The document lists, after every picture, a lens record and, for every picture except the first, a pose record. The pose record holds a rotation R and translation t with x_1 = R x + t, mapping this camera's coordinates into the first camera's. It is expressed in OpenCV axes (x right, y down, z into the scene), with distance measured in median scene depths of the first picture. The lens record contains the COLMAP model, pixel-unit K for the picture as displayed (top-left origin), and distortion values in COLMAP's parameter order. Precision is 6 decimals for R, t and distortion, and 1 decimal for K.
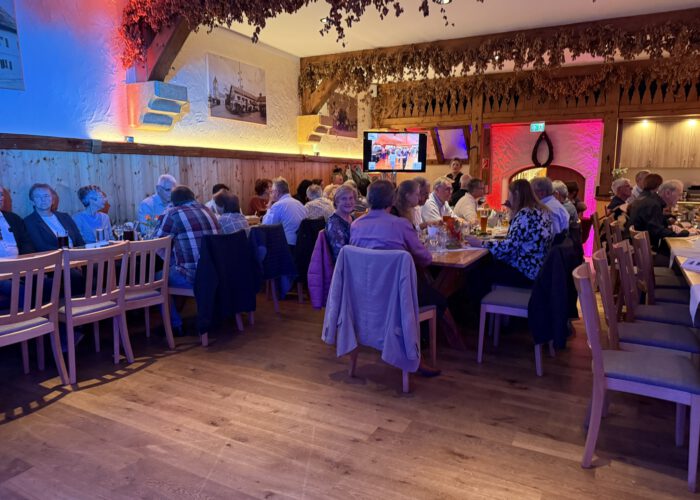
lens RADIAL K [[505.8, 0, 350.0], [0, 505.8, 250.0], [0, 0, 1]] dist [0.073357, -0.112608]
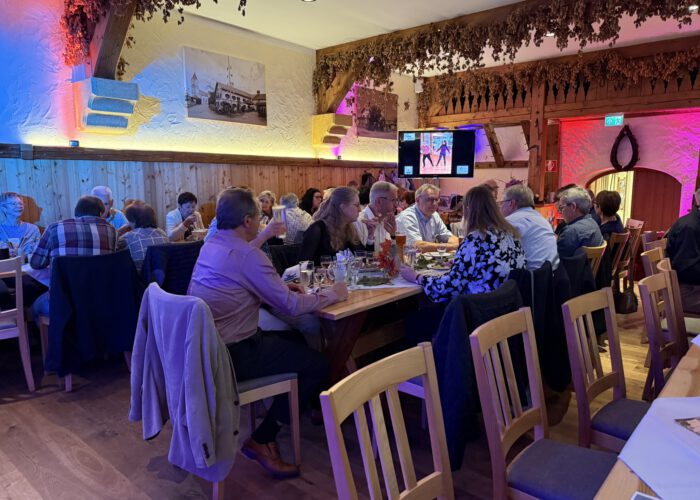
lens RADIAL K [[498.4, 0, 351.0], [0, 498.4, 255.4], [0, 0, 1]] dist [0.052820, -0.058568]
pose [[0.974190, 0.030155, -0.223704, 0.188268], [-0.029275, 0.999545, 0.007249, -0.028171], [0.223821, -0.000512, 0.974630, 0.172786]]
